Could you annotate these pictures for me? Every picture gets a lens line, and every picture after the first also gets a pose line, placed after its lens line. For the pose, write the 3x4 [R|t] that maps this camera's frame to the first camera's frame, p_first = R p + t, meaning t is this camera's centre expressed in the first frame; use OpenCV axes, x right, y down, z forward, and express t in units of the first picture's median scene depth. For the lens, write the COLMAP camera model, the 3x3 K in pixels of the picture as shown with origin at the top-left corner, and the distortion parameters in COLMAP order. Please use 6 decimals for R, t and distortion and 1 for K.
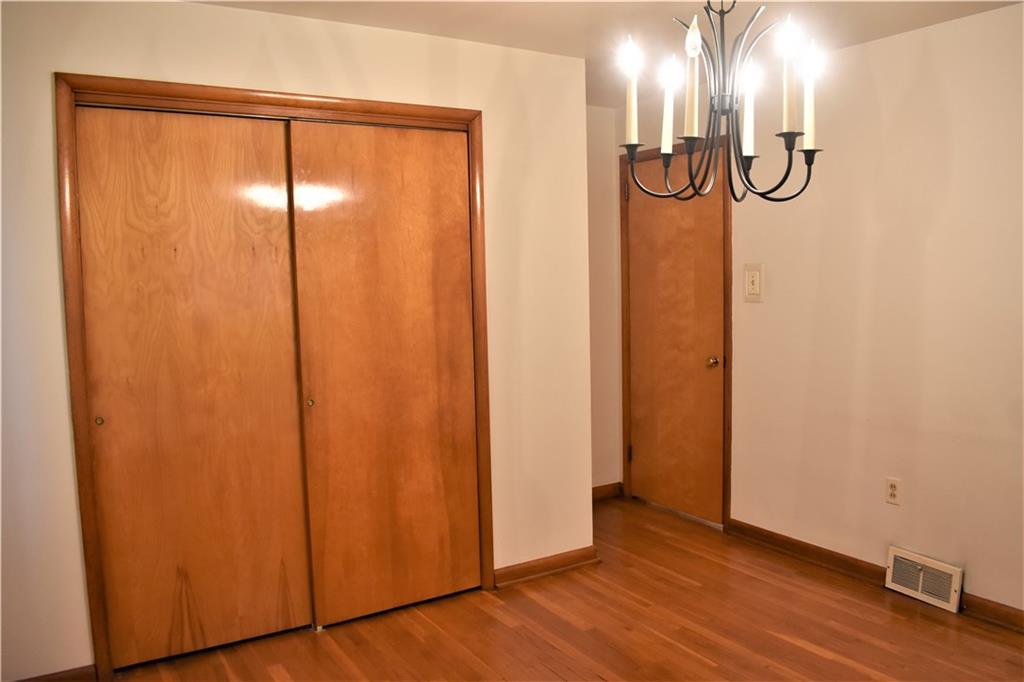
lens RADIAL K [[832.2, 0, 512.0], [0, 832.2, 341.0], [0, 0, 1]] dist [-0.006509, -0.002479]
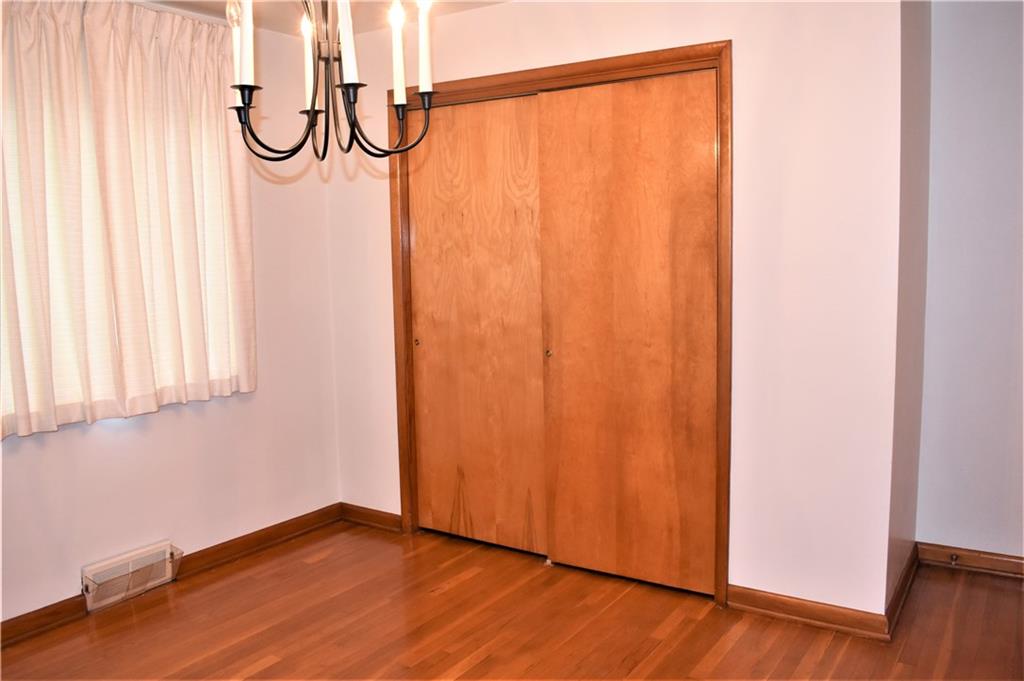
lens RADIAL K [[821.7, 0, 512.0], [0, 821.7, 340.5], [0, 0, 1]] dist [-0.001252, 0.003464]
pose [[0.439053, 0.111906, -0.891465, 0.674768], [-0.079298, 0.993167, 0.085618, -0.030372], [0.894955, 0.033100, 0.444927, 0.468975]]
